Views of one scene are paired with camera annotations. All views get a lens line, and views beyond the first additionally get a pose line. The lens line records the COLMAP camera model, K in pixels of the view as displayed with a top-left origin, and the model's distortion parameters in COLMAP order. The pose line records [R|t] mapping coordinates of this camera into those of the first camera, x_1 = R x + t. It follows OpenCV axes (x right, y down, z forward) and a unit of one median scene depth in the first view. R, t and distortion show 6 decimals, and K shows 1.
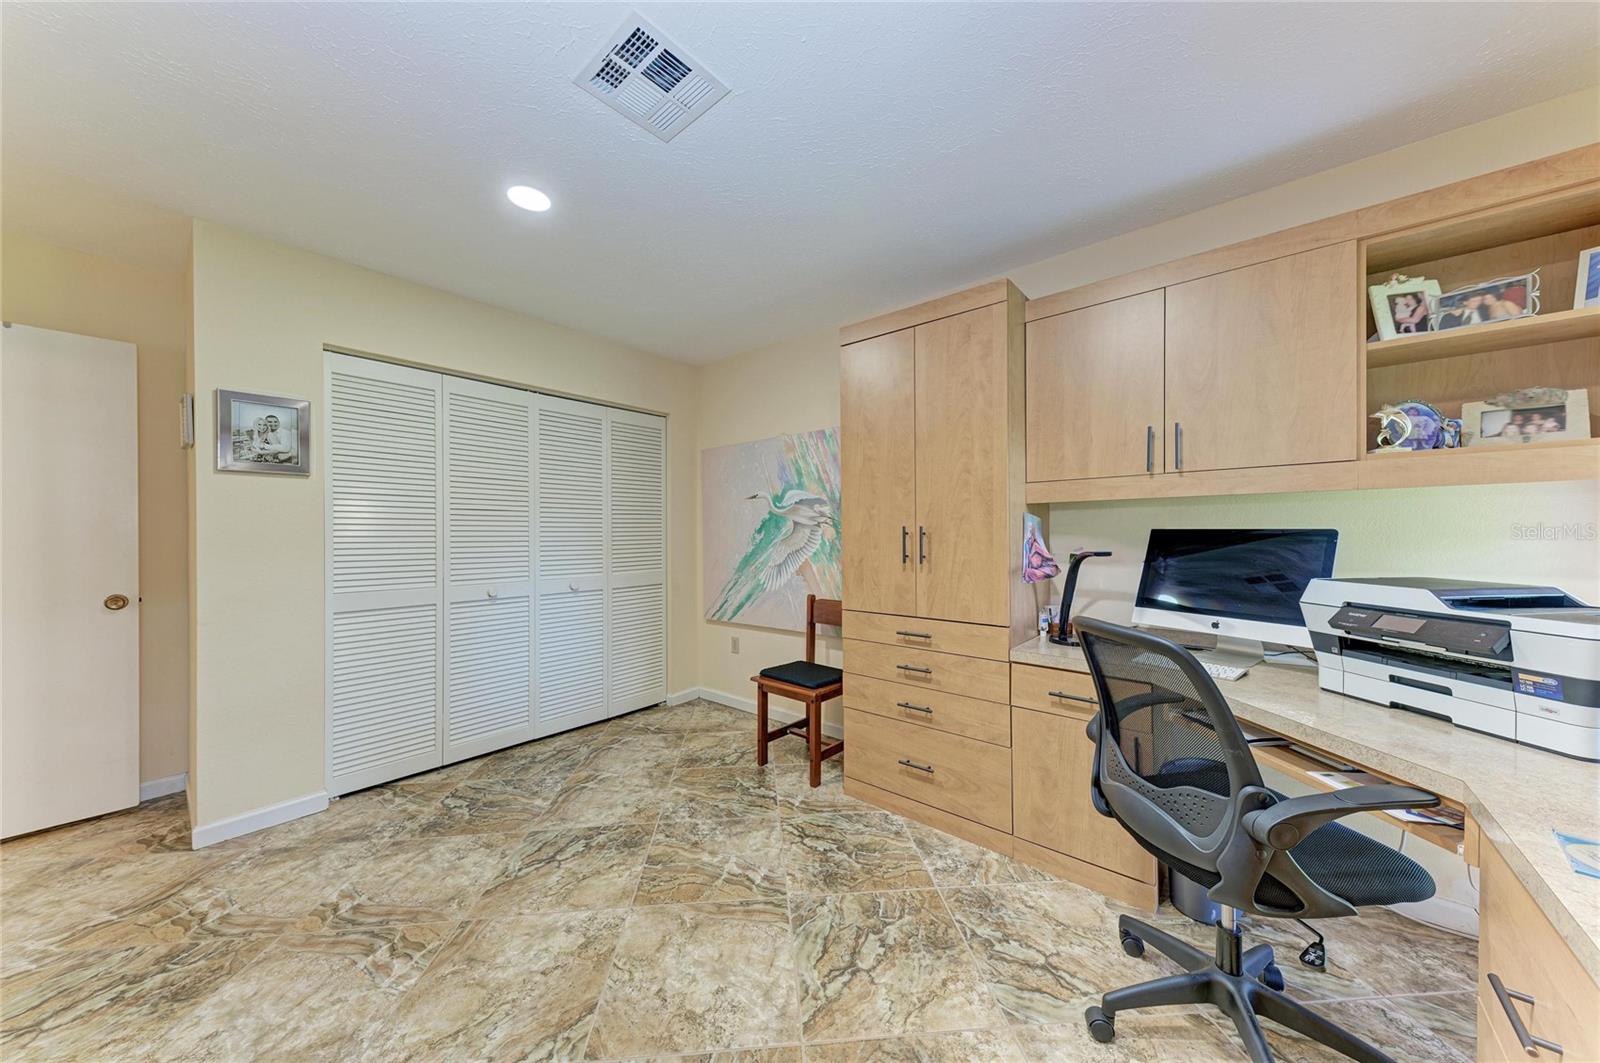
lens RADIAL K [[540.8, 0, 801.4], [0, 540.8, 529.2], [0, 0, 1]] dist [0.016899, -0.001714]
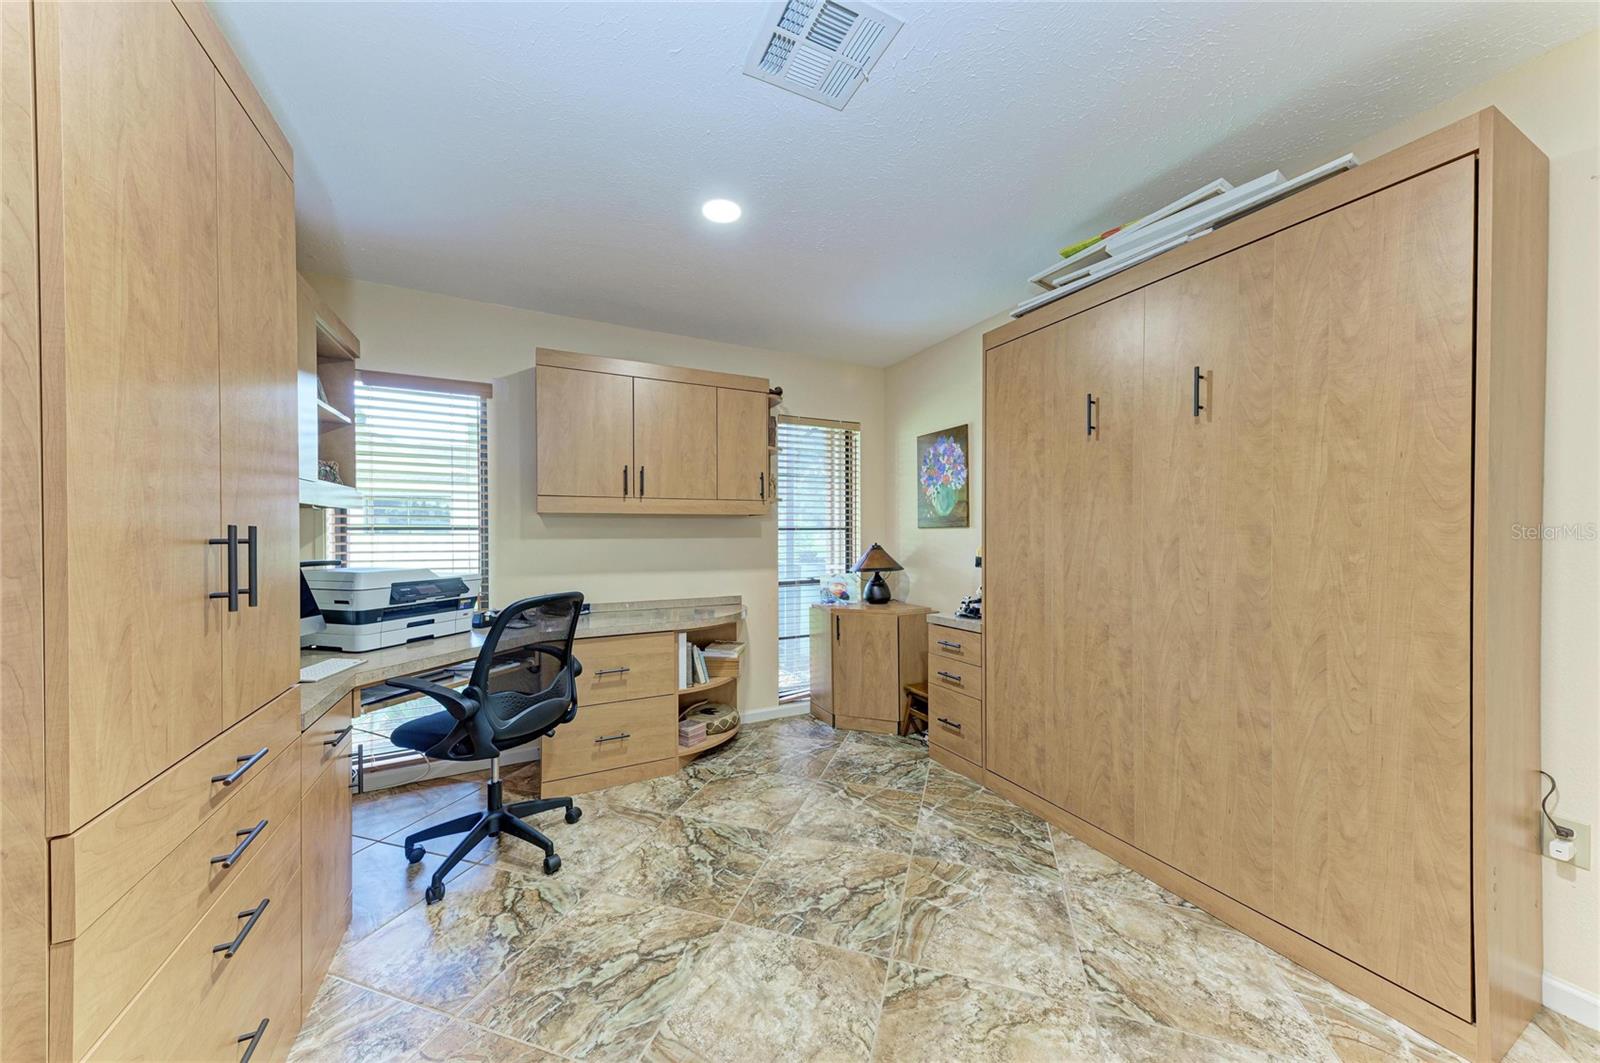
lens RADIAL K [[540.8, 0, 802.8], [0, 540.8, 538.0], [0, 0, 1]] dist [0.016899, -0.001714]
pose [[-0.919474, 0.004642, 0.393123, -0.377636], [0.007433, 0.999957, 0.005578, 0.005643], [-0.393080, 0.008051, -0.919469, 1.172780]]
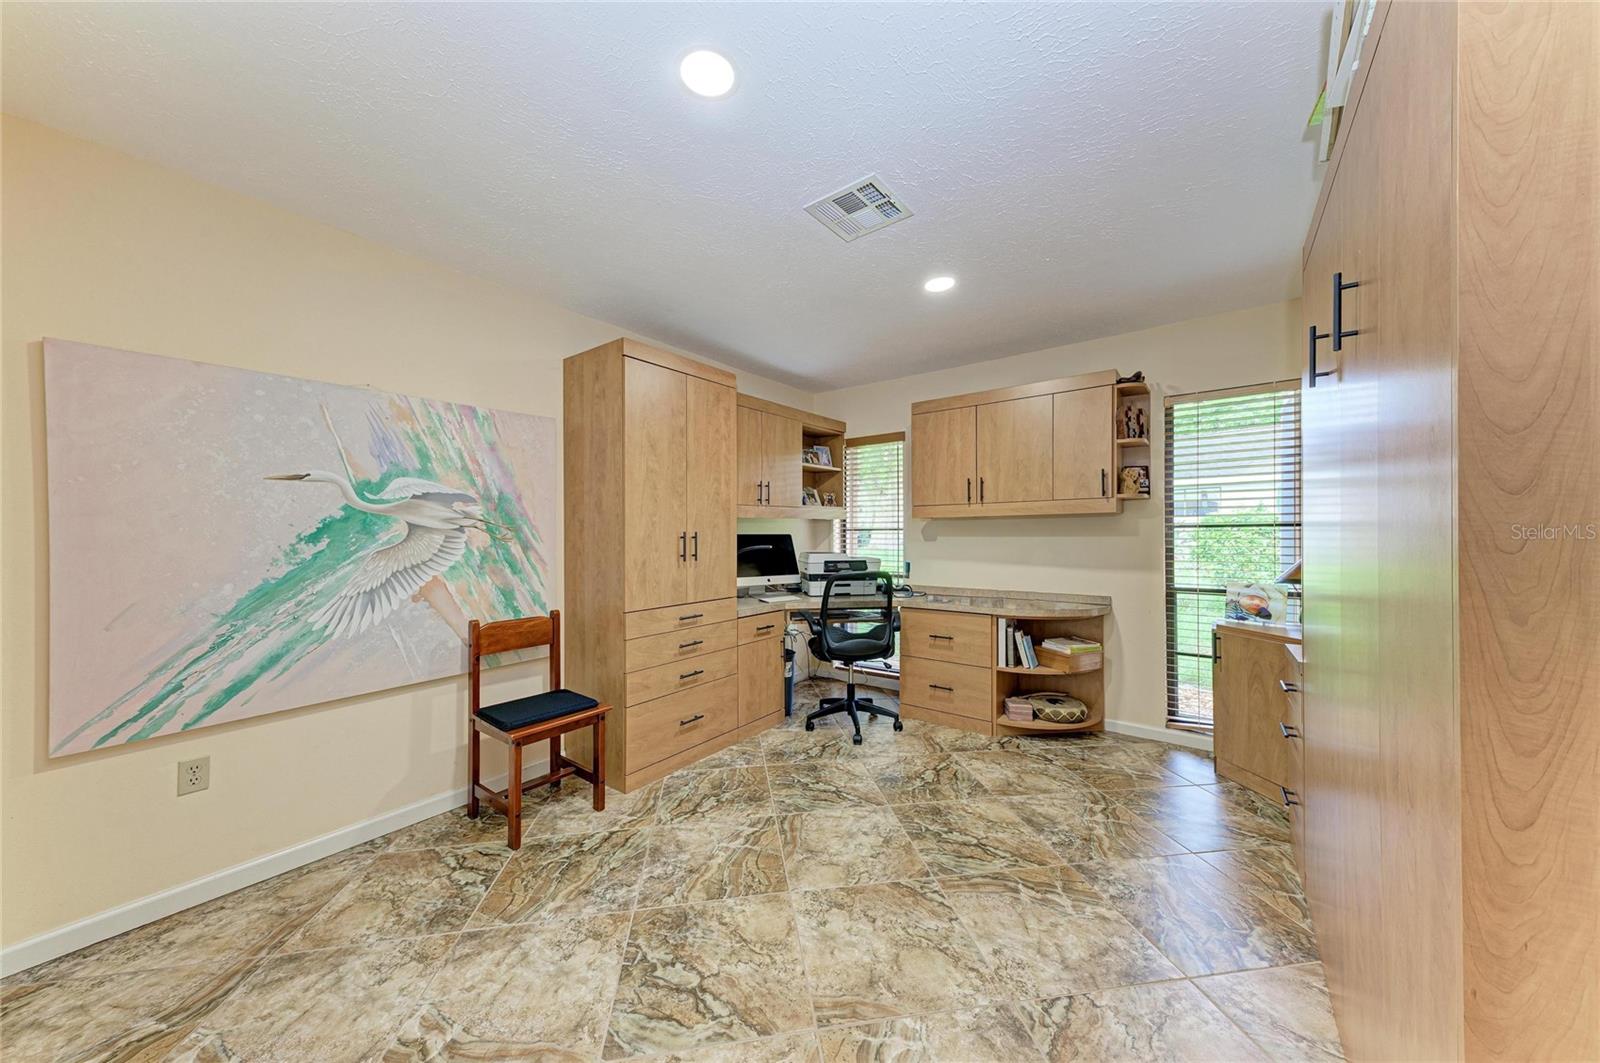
lens RADIAL K [[540.8, 0, 797.1], [0, 540.8, 532.8], [0, 0, 1]] dist [0.016899, -0.001714]
pose [[-0.051128, 0.006597, 0.998670, -1.019288], [0.006094, 0.999962, -0.006294, 0.006177], [-0.998674, 0.005764, -0.051166, 0.773799]]
